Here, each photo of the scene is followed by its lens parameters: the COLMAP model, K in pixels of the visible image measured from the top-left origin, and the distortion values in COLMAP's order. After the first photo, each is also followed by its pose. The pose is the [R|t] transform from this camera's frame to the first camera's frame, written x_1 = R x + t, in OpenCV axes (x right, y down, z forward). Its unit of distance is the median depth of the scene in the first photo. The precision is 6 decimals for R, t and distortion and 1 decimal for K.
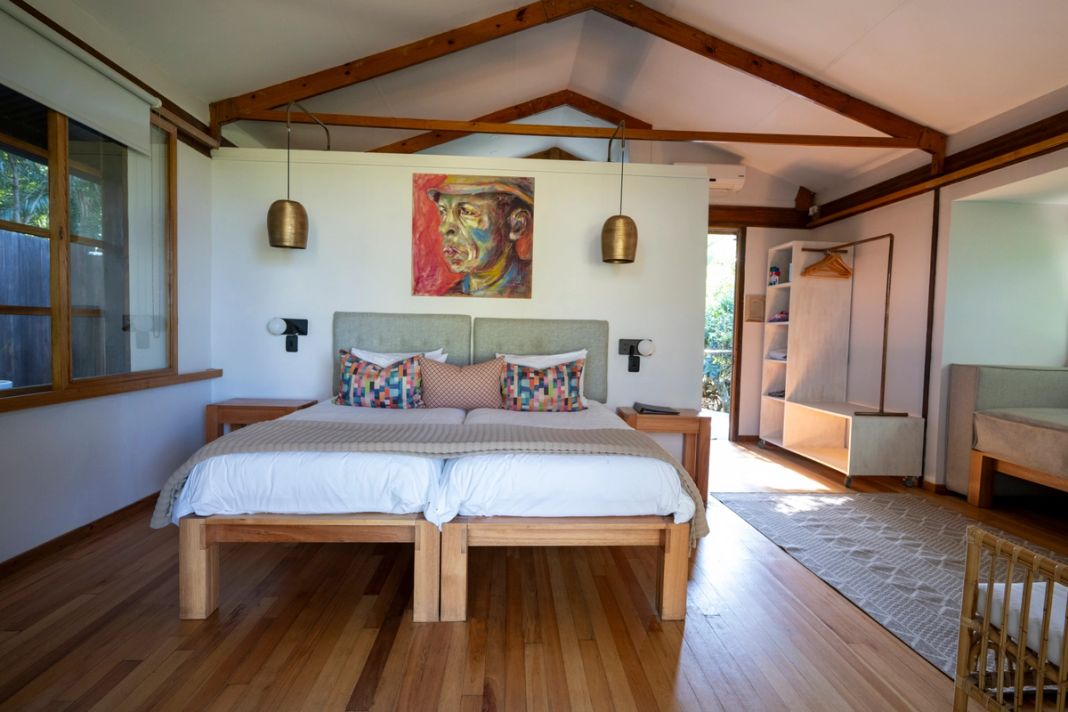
lens RADIAL K [[540.5, 0, 533.7], [0, 540.5, 357.4], [0, 0, 1]] dist [0.002657, 0.000364]
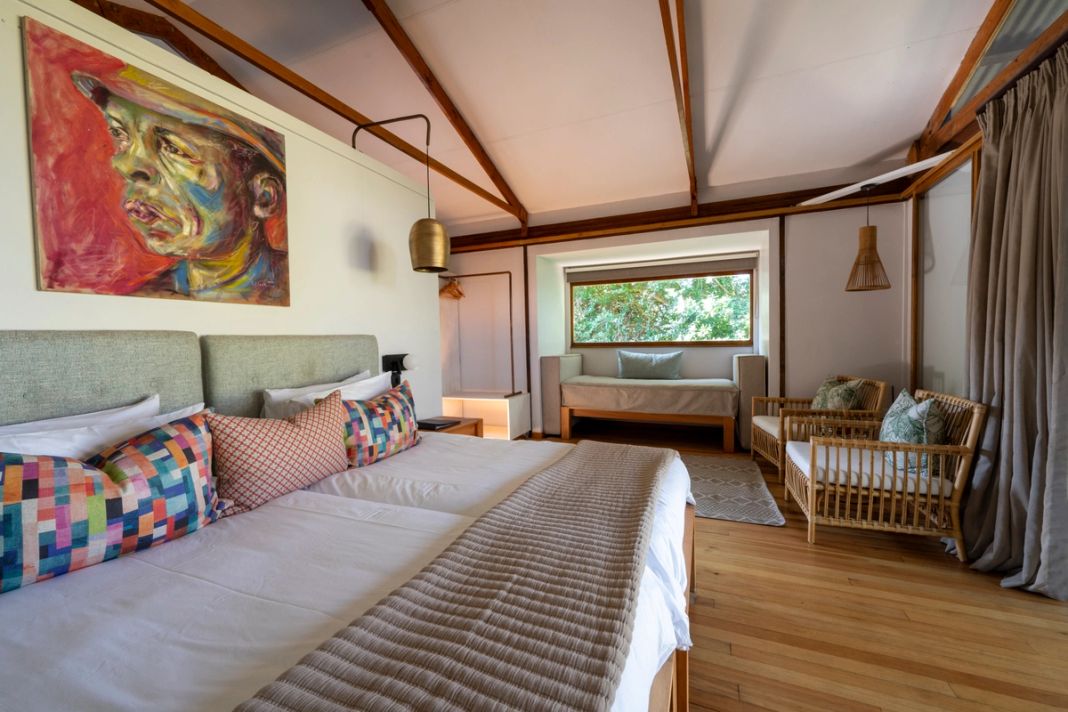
lens RADIAL K [[418.8, 0, 534.8], [0, 418.8, 355.4], [0, 0, 1]] dist [0.000523, 0.000196]
pose [[0.434886, -0.068425, 0.897882, -0.366606], [0.077637, 0.996245, 0.038318, -0.041754], [-0.897132, 0.053045, 0.438566, 0.480569]]
